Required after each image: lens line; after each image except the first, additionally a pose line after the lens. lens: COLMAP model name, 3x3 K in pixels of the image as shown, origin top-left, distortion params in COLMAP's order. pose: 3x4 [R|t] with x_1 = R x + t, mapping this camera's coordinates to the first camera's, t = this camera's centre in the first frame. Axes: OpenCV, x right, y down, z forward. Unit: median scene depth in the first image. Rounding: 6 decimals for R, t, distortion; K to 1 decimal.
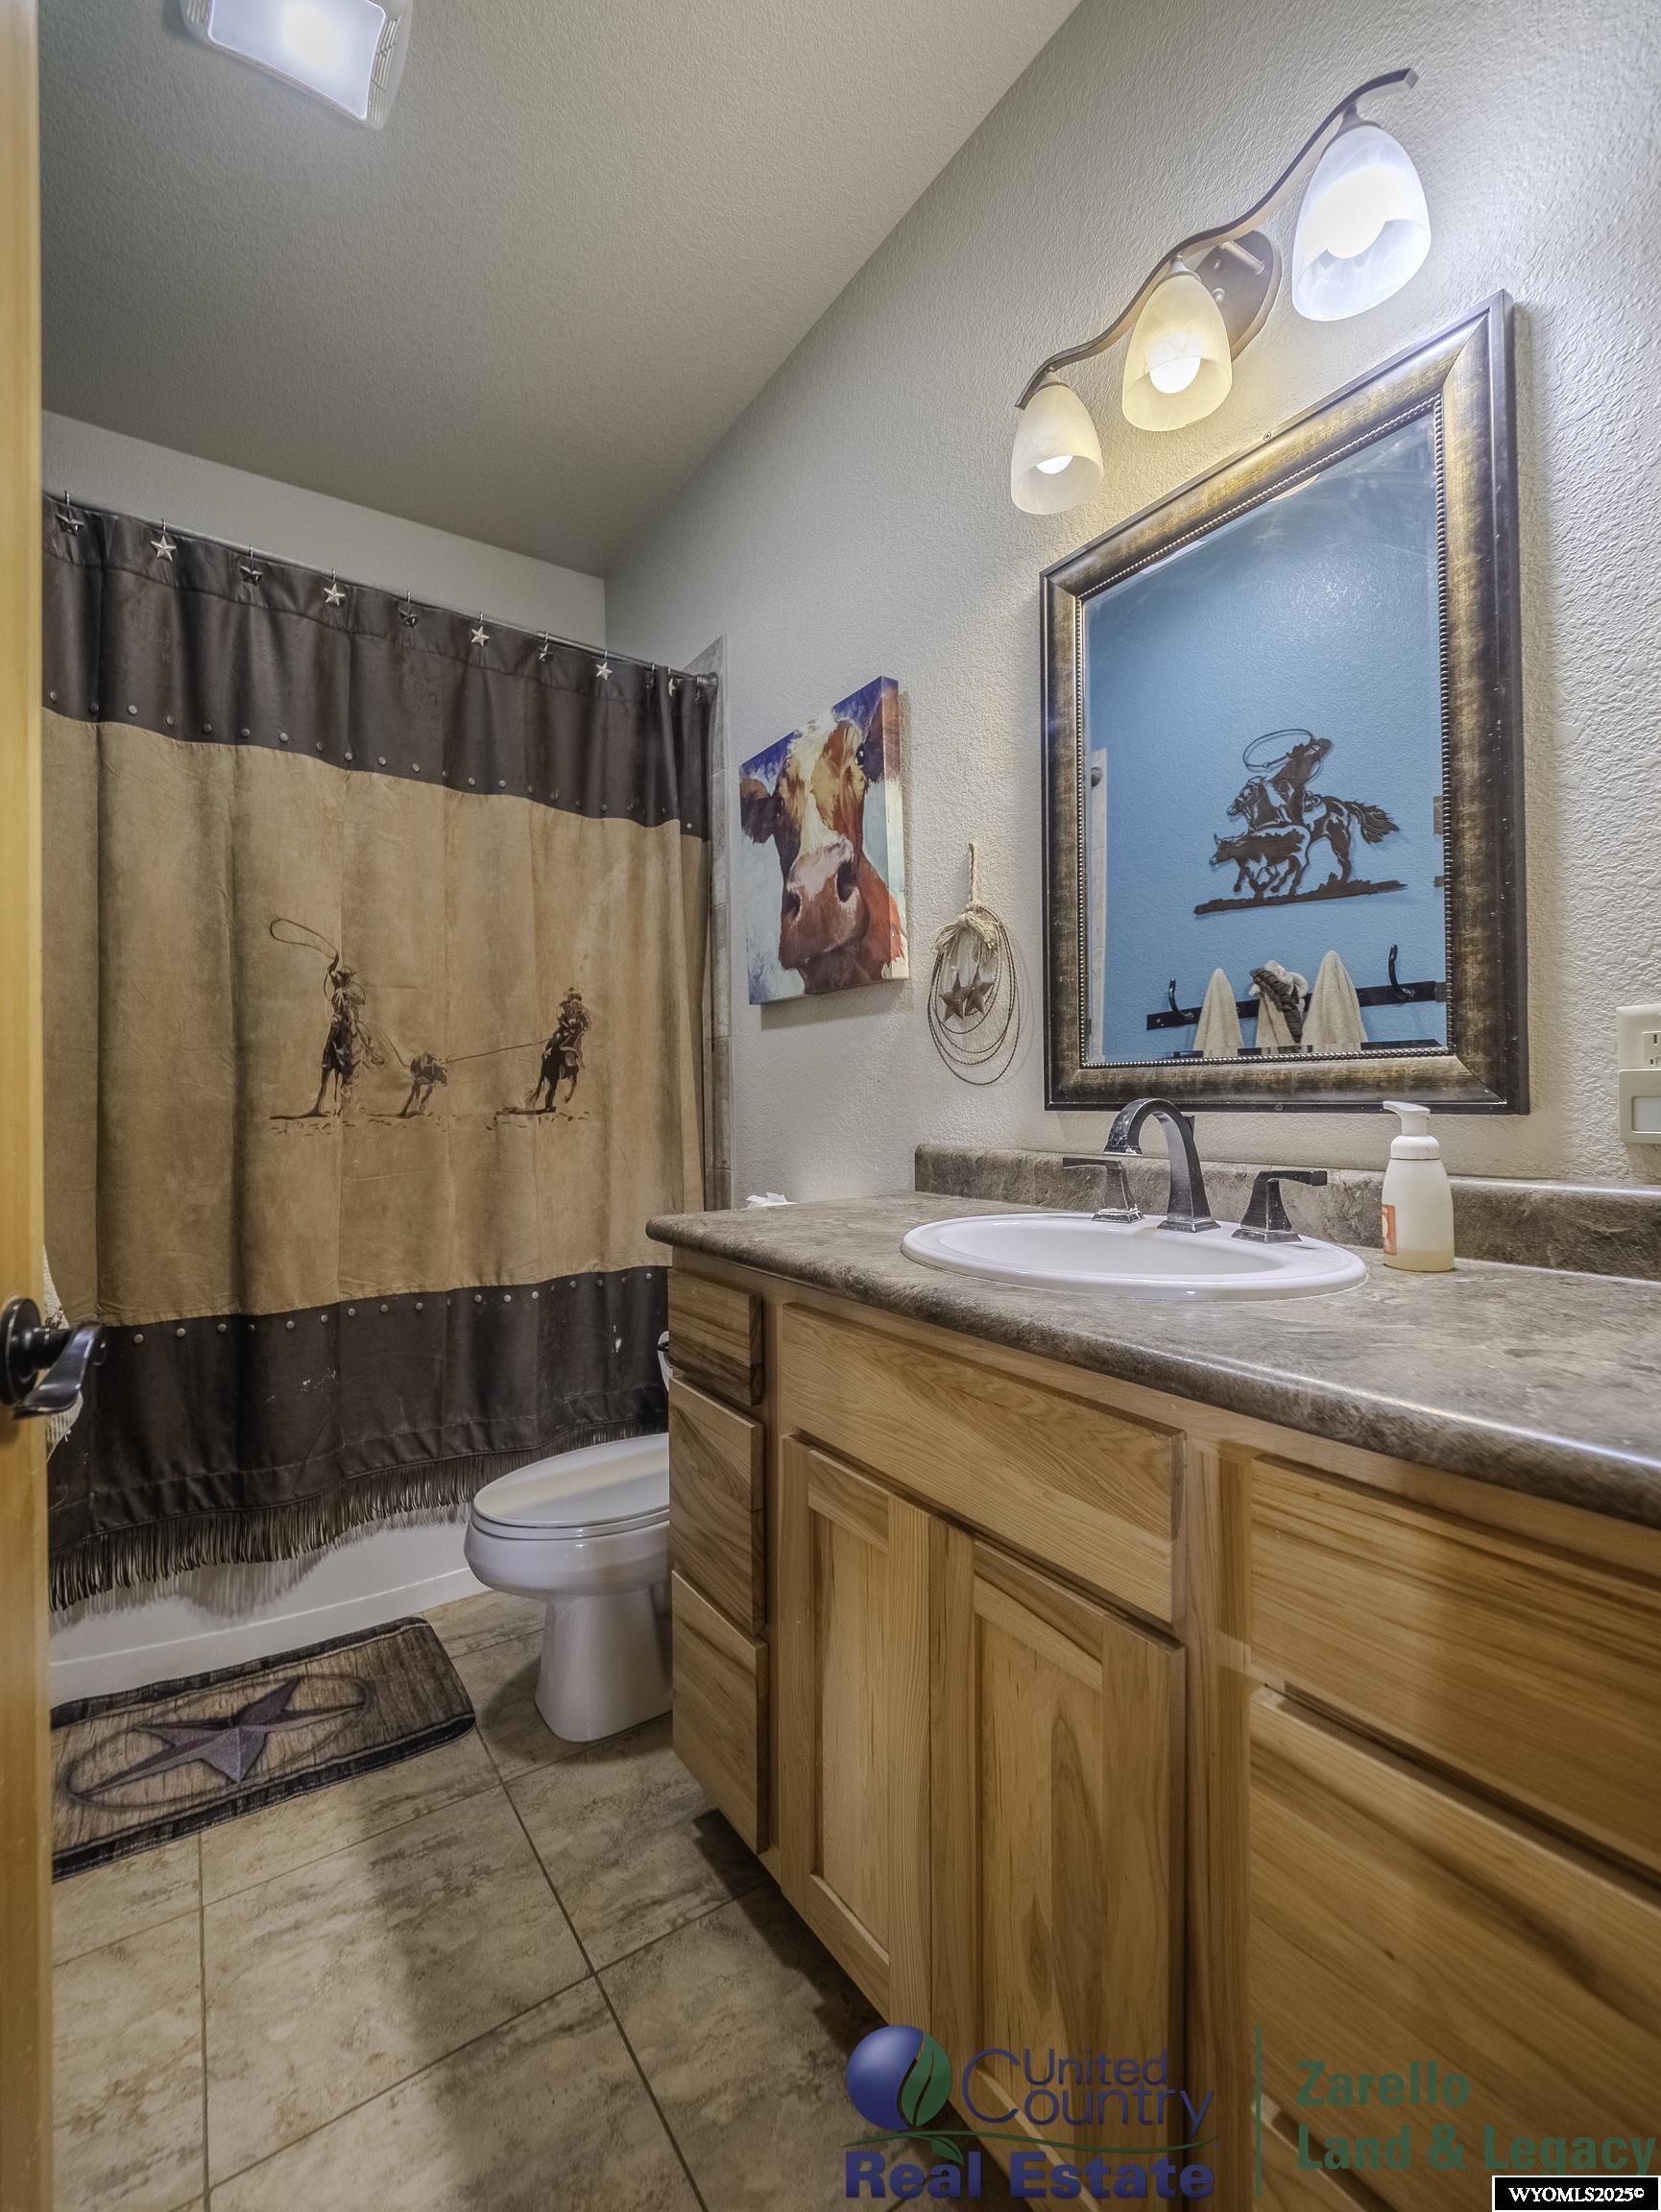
lens RADIAL K [[950.7, 0, 830.5], [0, 950.7, 1106.0], [0, 0, 1]] dist [0.018844, -0.013372]
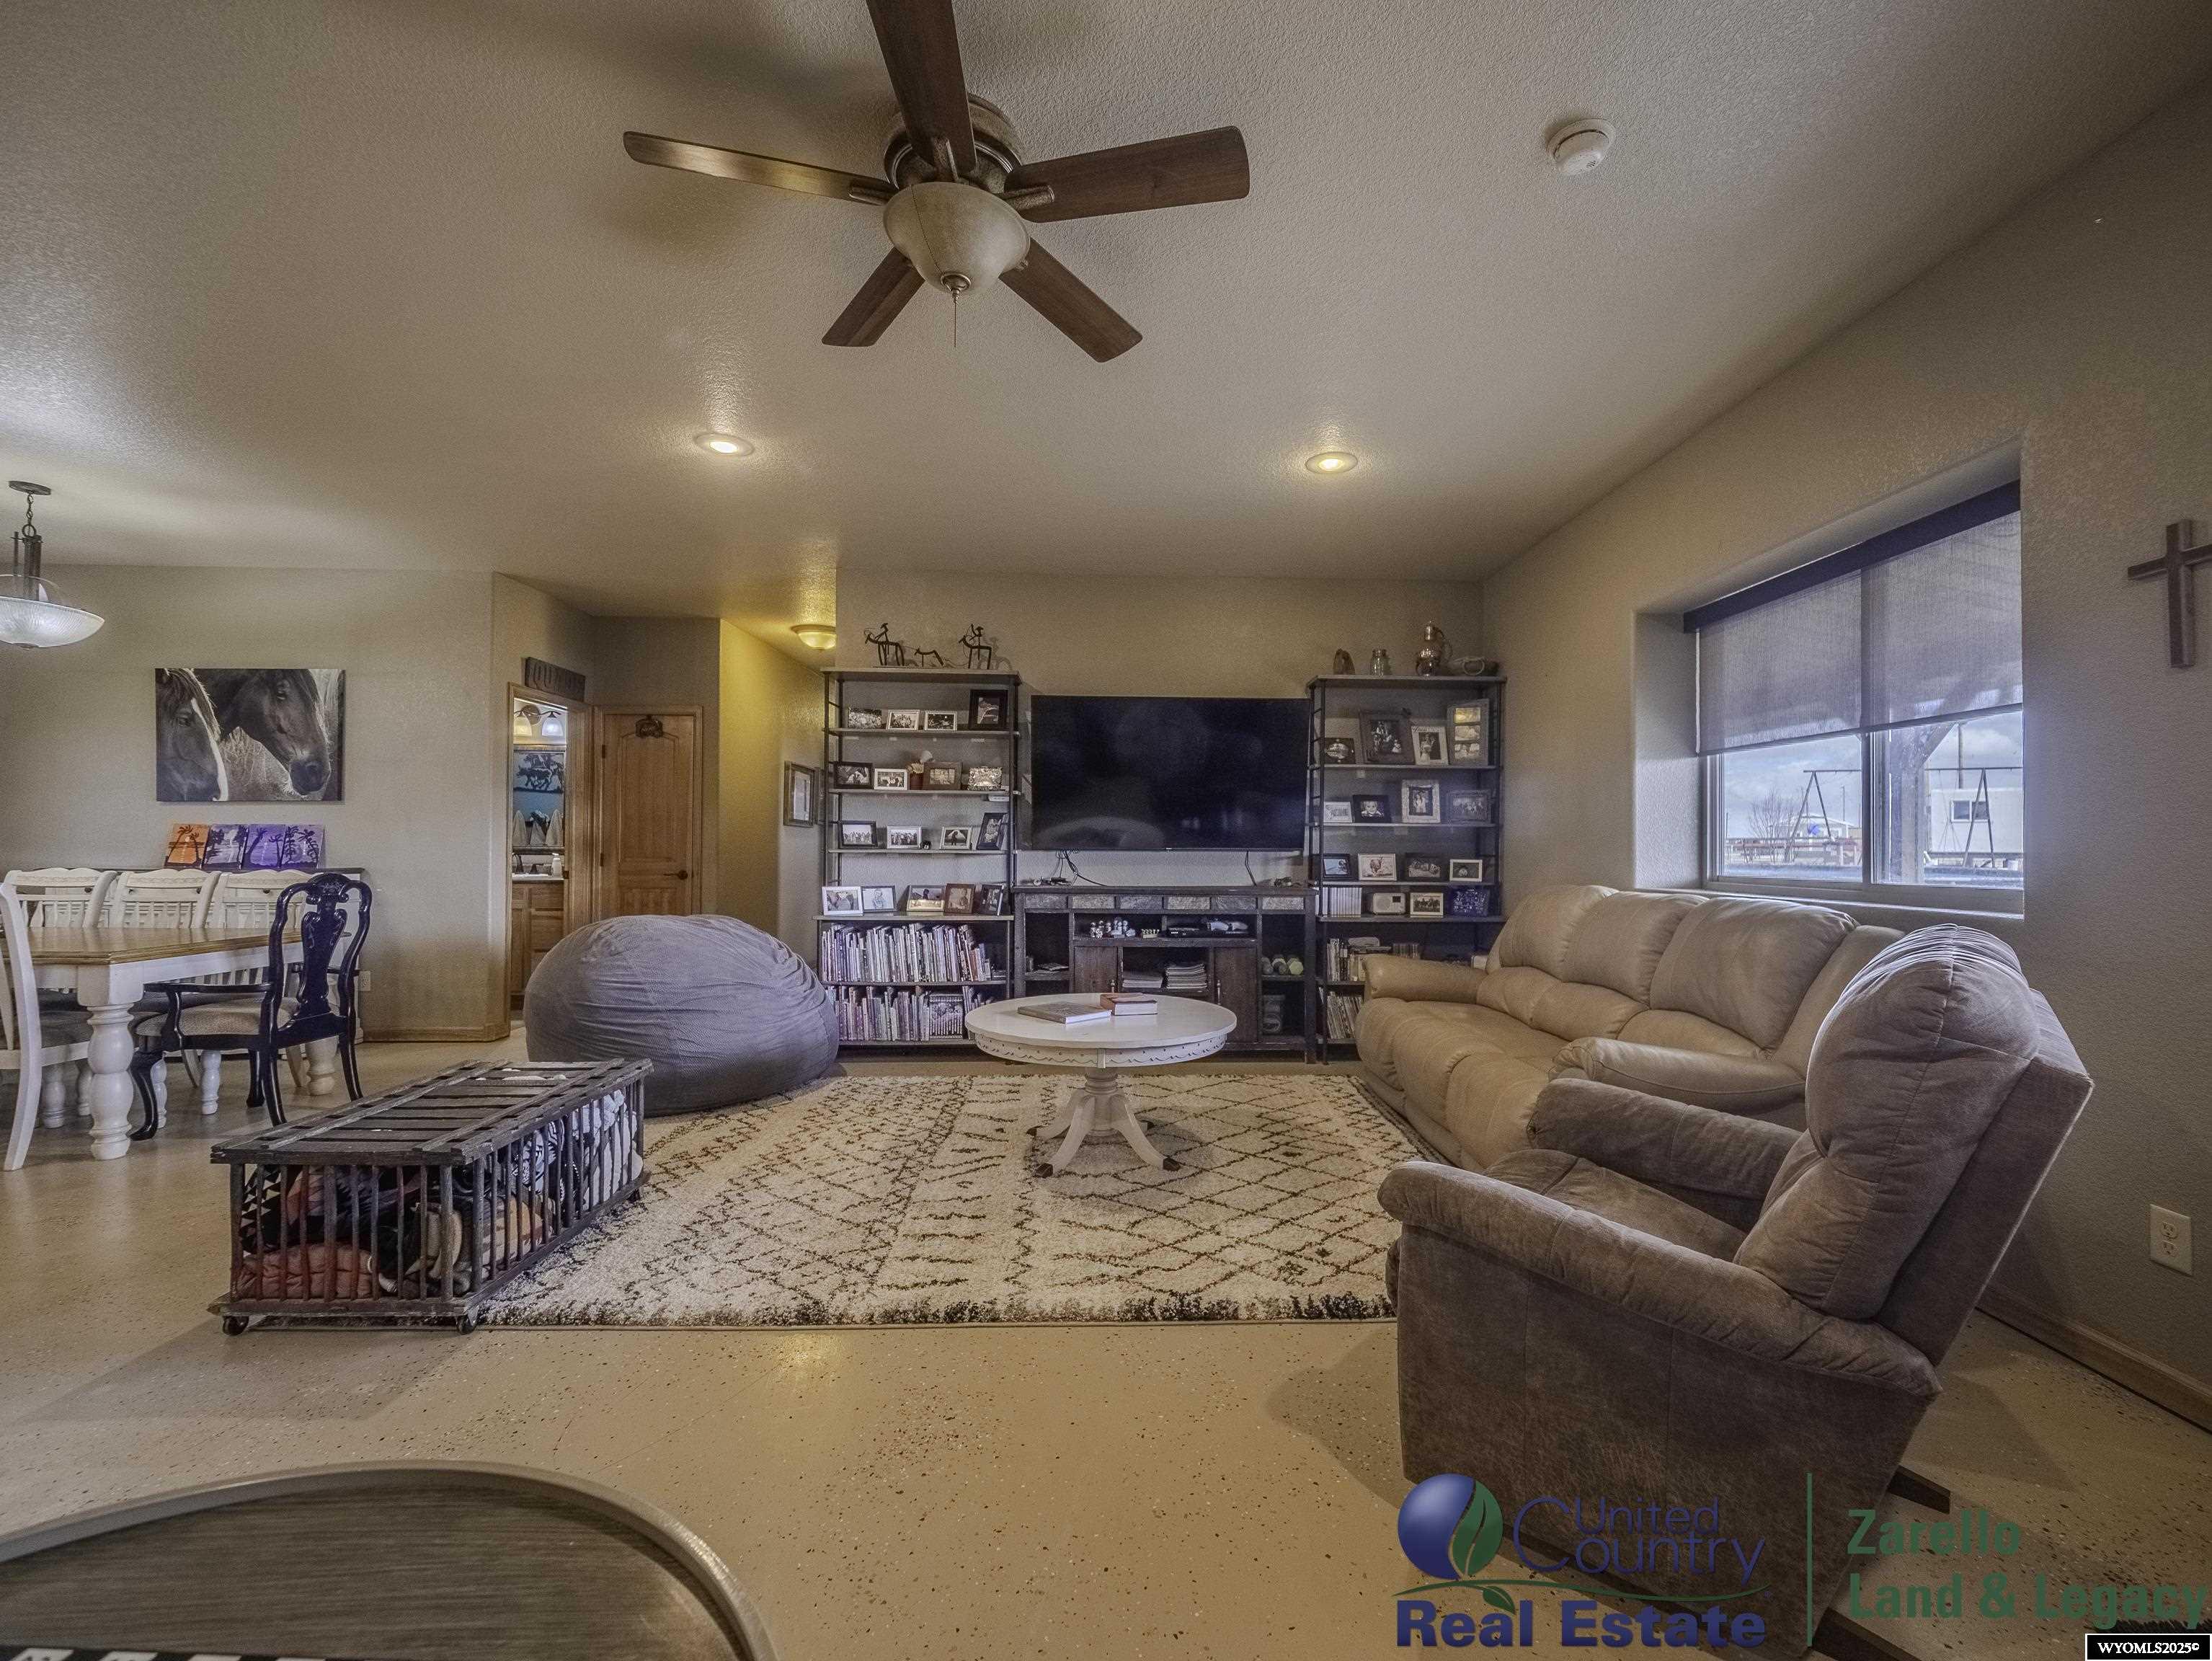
lens RADIAL K [[932.4, 0, 1148.8], [0, 932.4, 835.0], [0, 0, 1]] dist [-0.002257, 0.000159]
pose [[0.533237, 0.028179, 0.845496, -2.062896], [-0.007742, 0.999566, -0.028432, 0.015825], [-0.845930, 0.008615, 0.533224, -4.564908]]
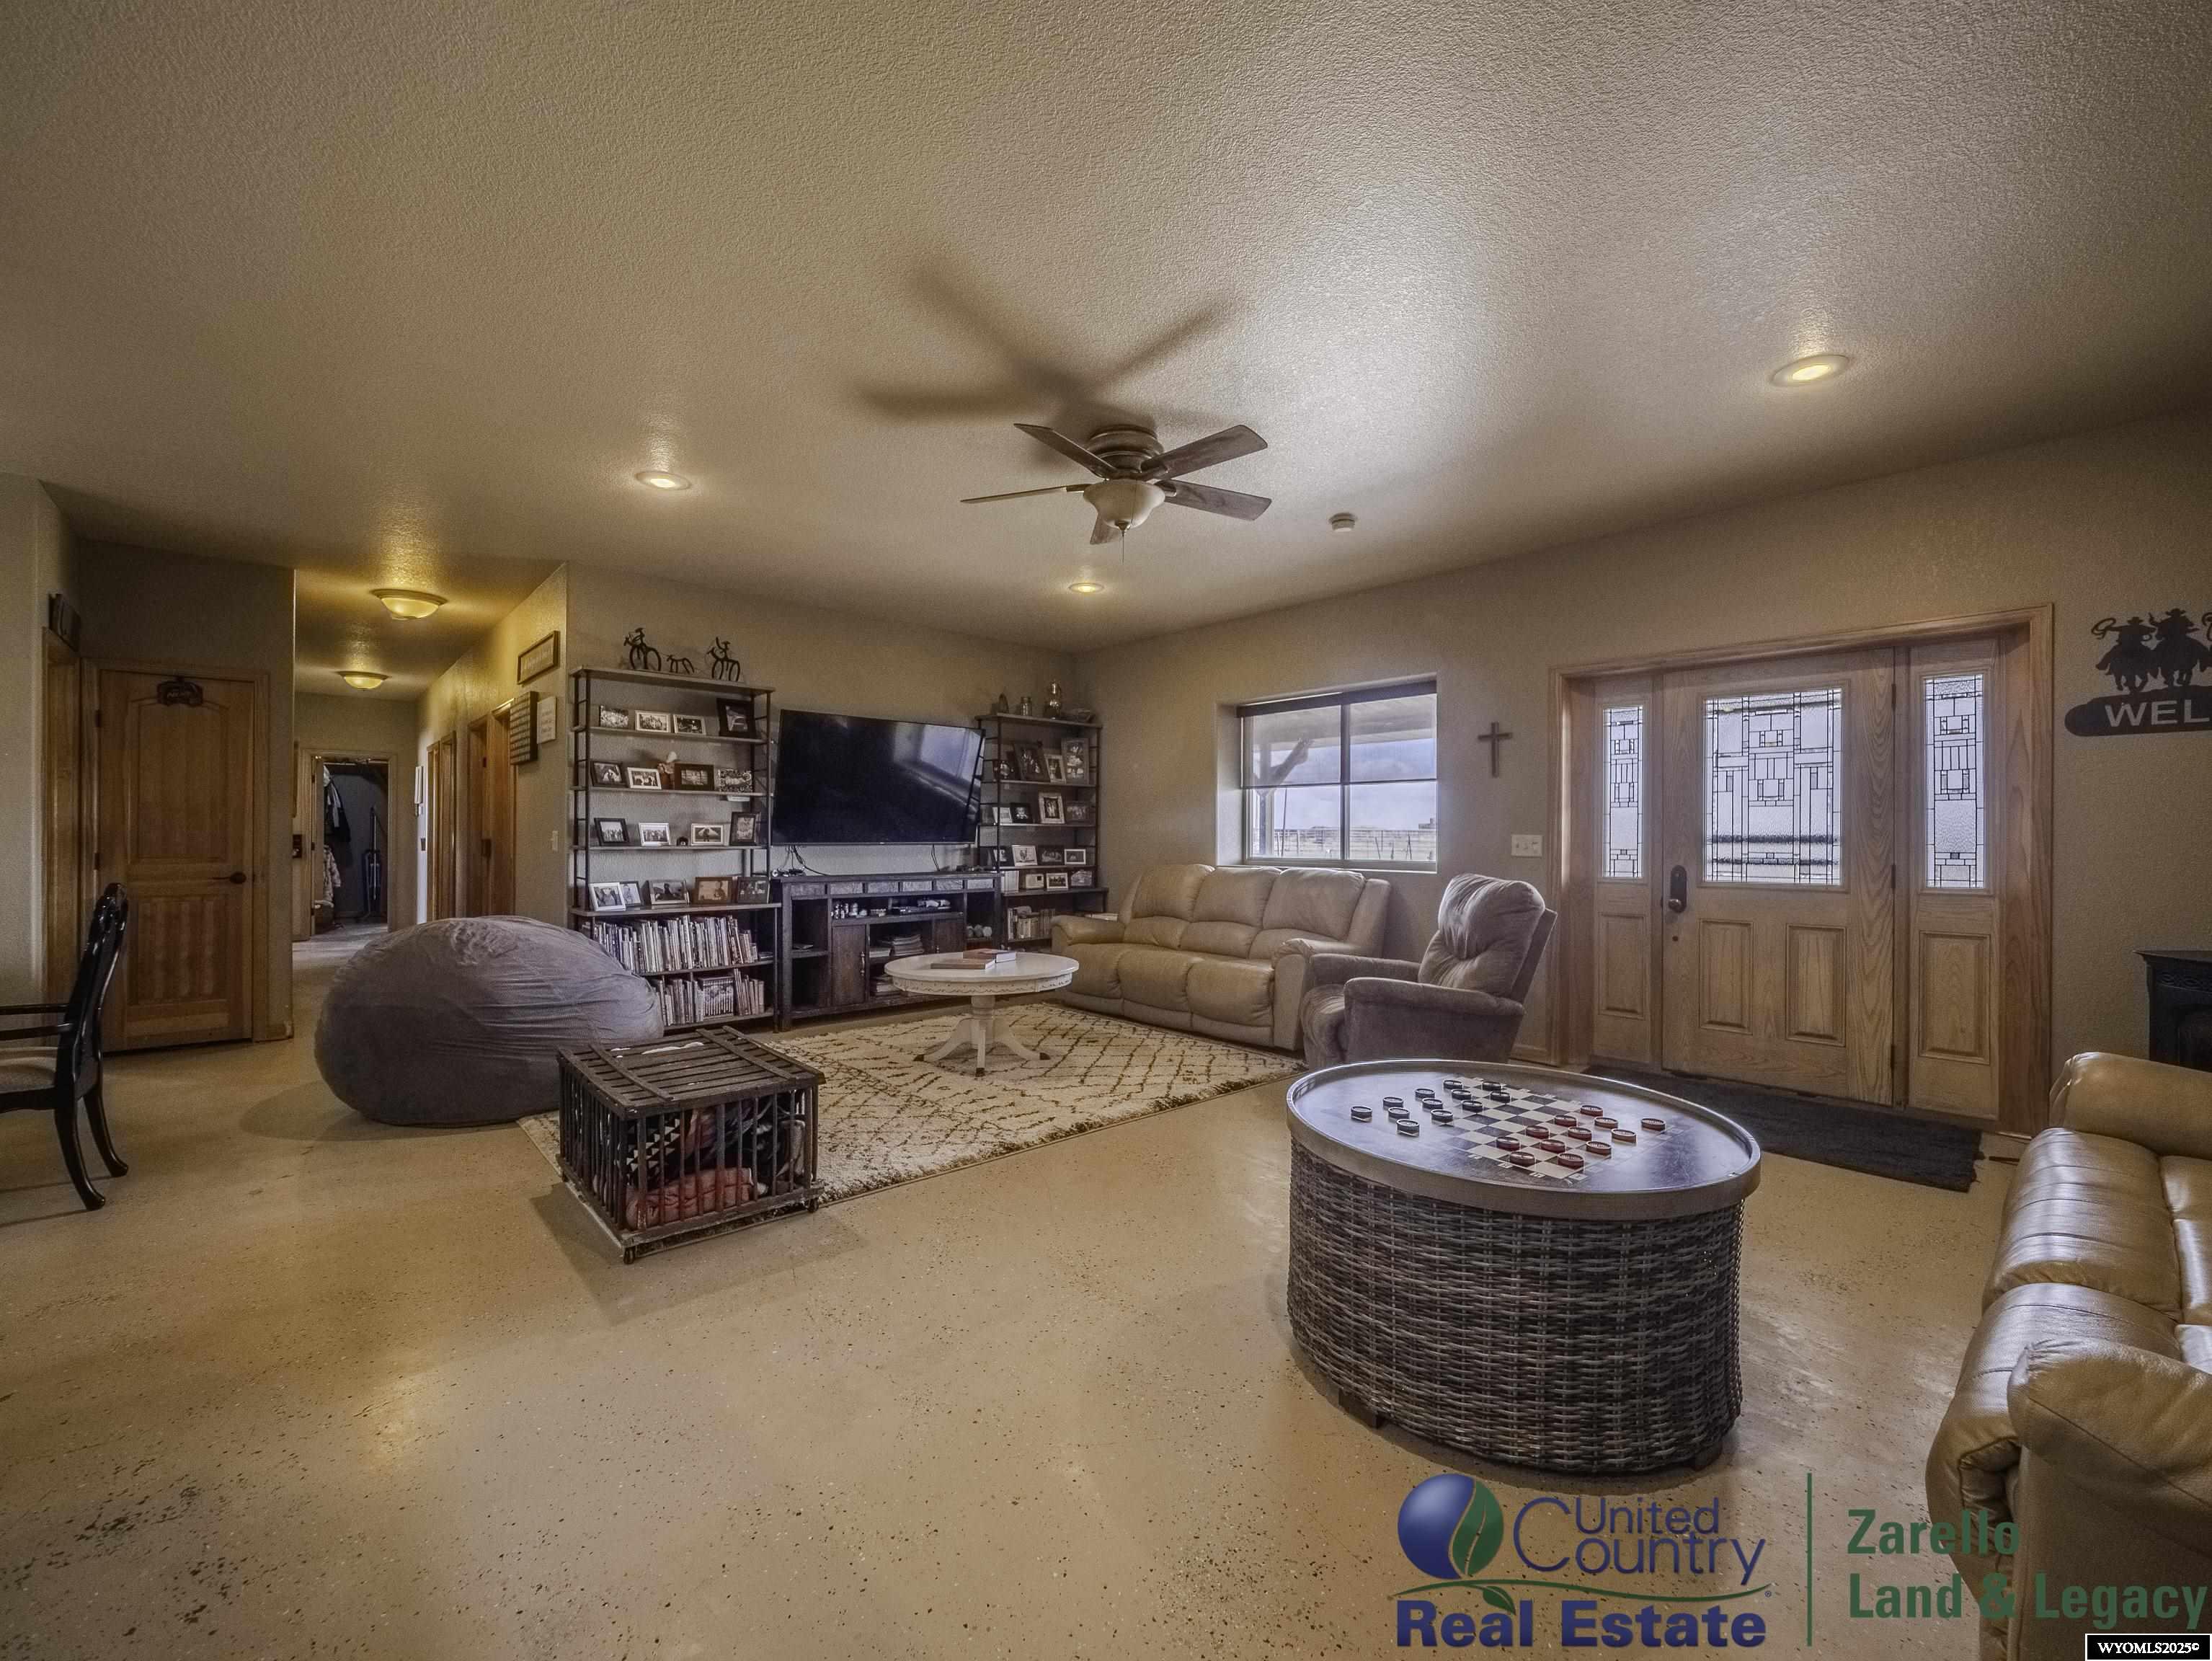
lens RADIAL K [[920.7, 0, 1121.1], [0, 920.7, 840.0], [0, 0, 1]] dist [-0.011900, -0.000280]
pose [[-0.142854, 0.009658, 0.989697, -3.462743], [0.004795, 0.999947, -0.009066, -0.004727], [-0.989732, 0.003451, -0.142893, -3.190953]]
